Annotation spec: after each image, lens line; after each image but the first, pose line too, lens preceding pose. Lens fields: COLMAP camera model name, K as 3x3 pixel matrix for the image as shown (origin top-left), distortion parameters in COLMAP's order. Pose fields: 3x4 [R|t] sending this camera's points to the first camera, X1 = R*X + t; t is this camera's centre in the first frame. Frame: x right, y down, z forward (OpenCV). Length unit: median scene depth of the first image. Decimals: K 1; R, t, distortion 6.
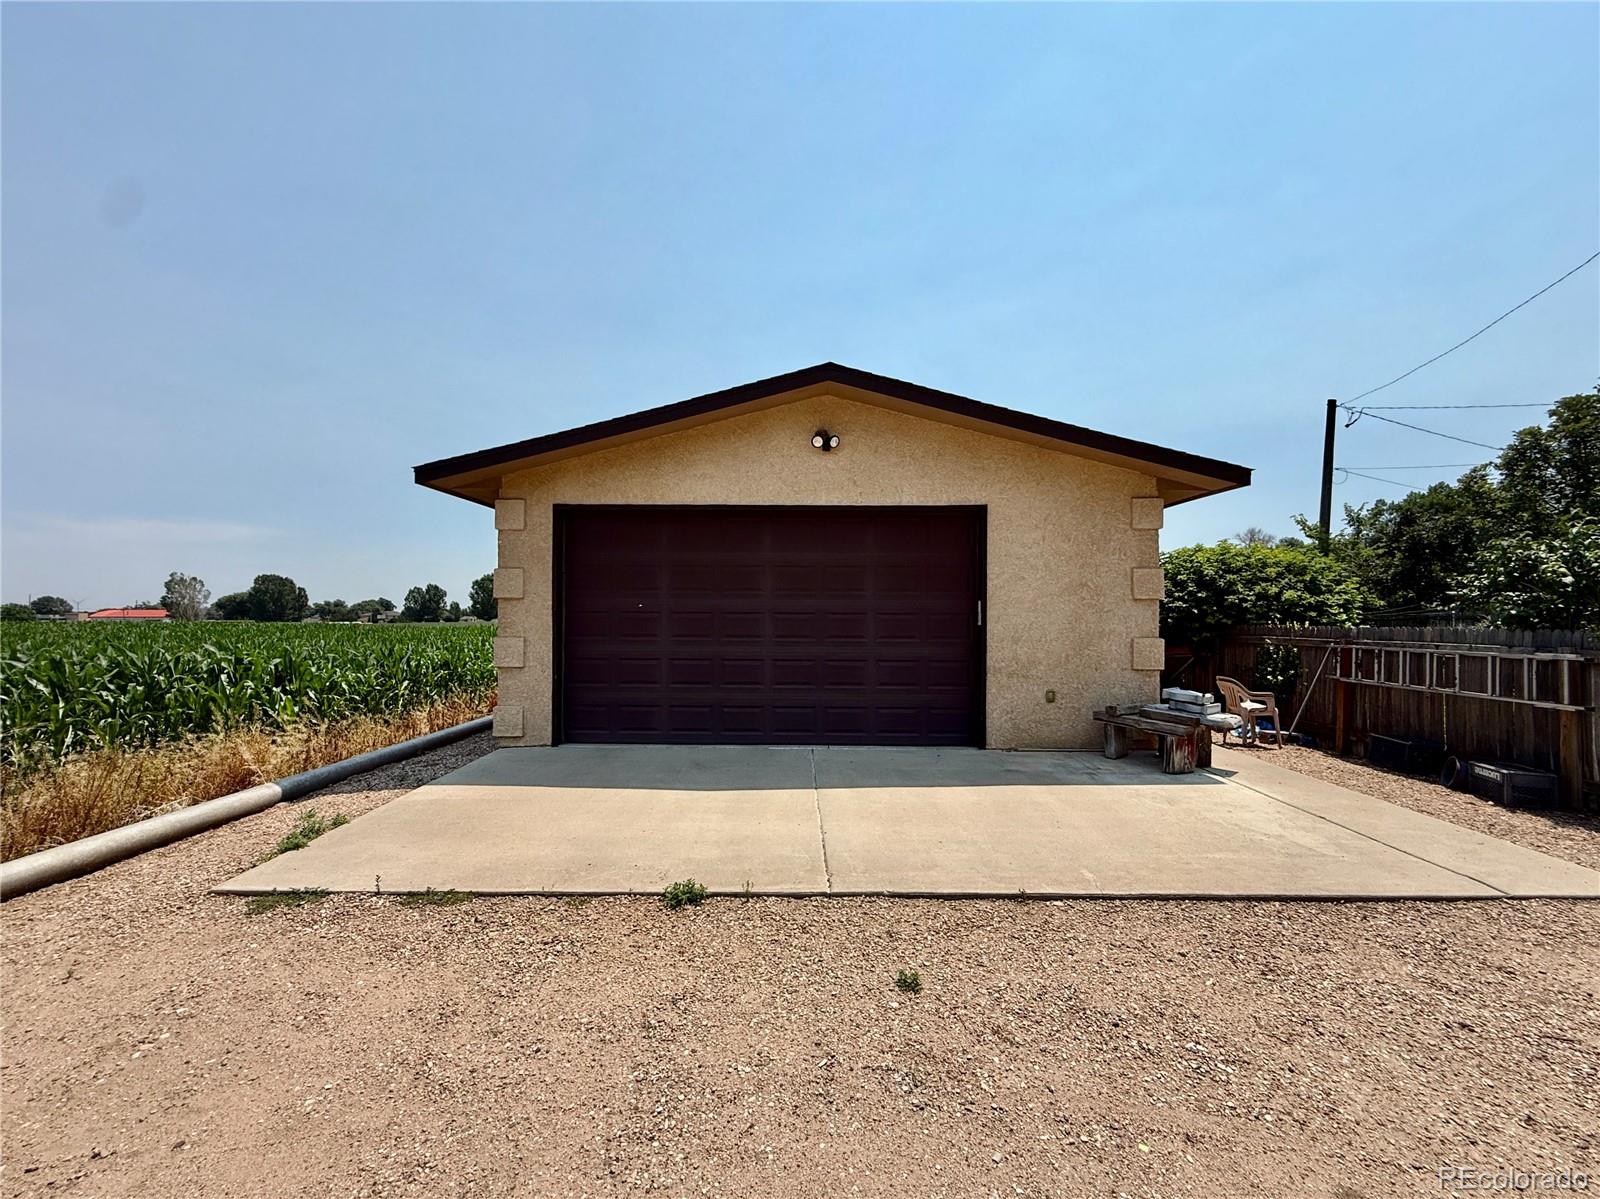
lens RADIAL K [[639.4, 0, 743.1], [0, 639.4, 616.4], [0, 0, 1]] dist [-0.002173, -0.000236]
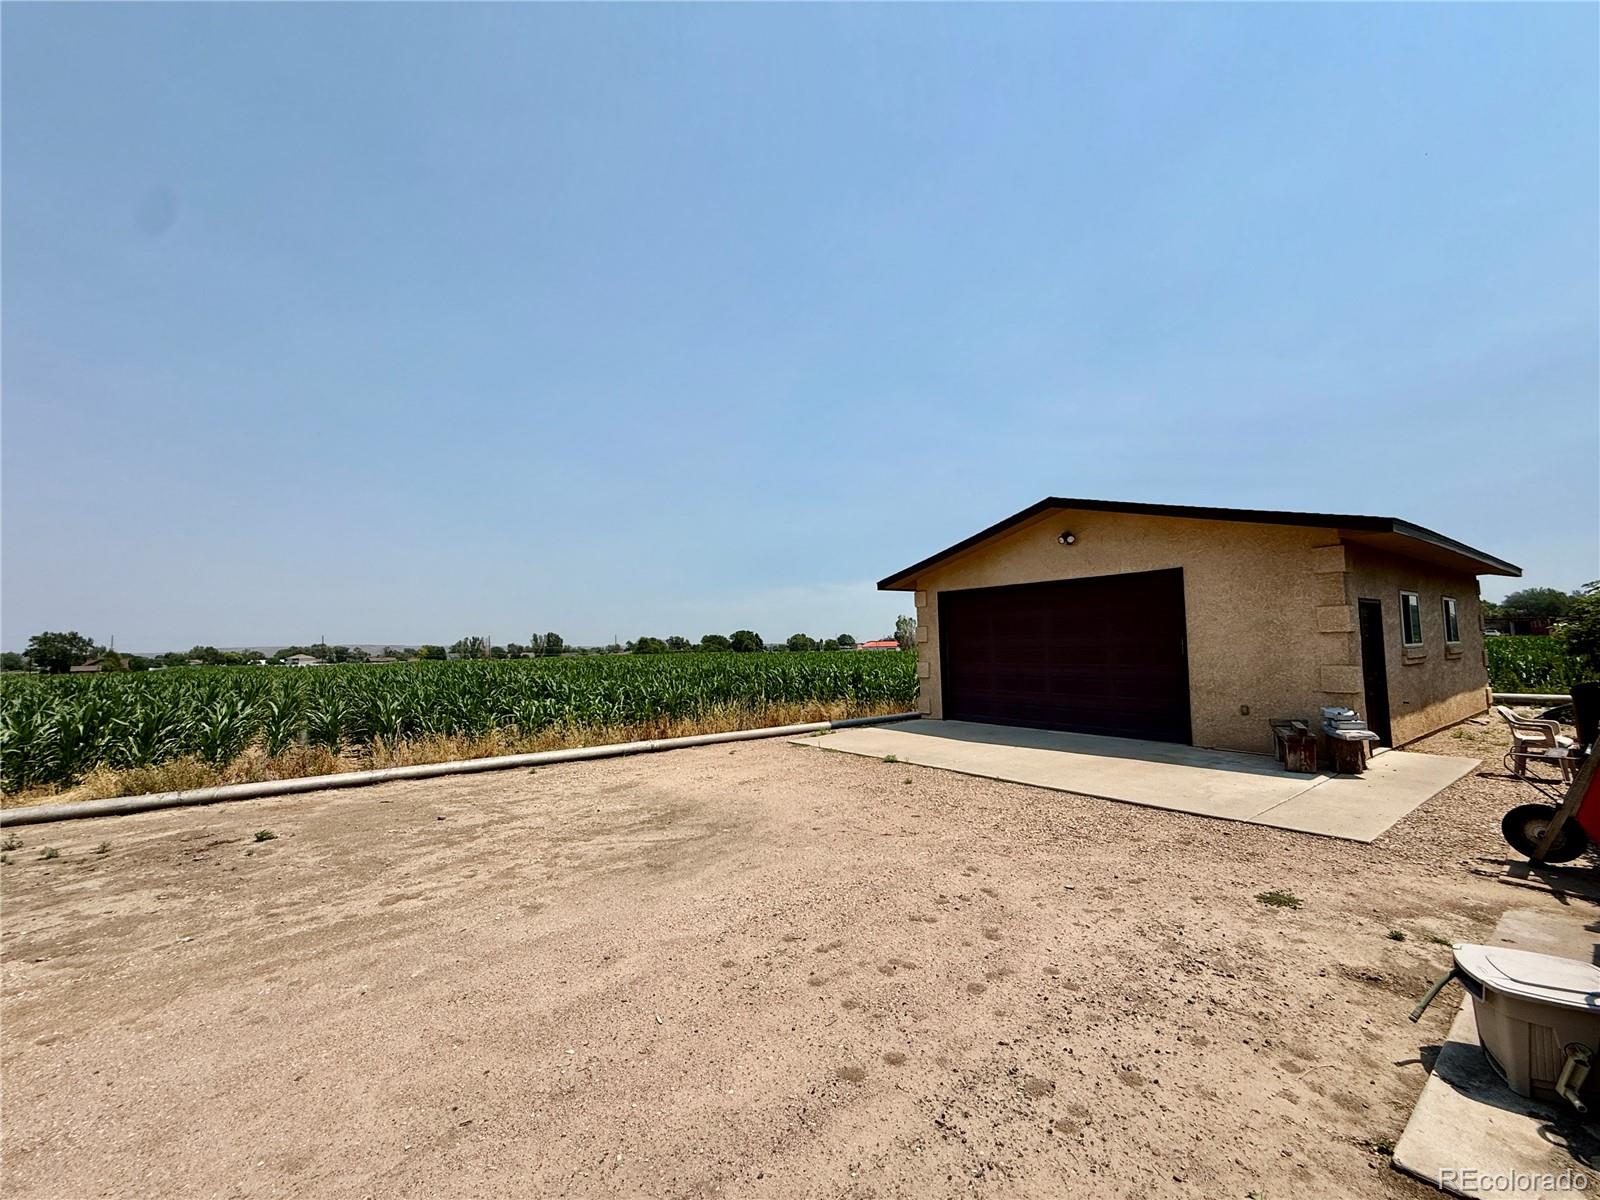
lens RADIAL K [[639.4, 0, 797.1], [0, 639.4, 601.7], [0, 0, 1]] dist [-0.002173, -0.000236]
pose [[0.606984, -0.068829, -0.791728, 0.962241], [0.020616, 0.997271, -0.070892, -0.019702], [0.794446, 0.026708, 0.606747, -0.492940]]
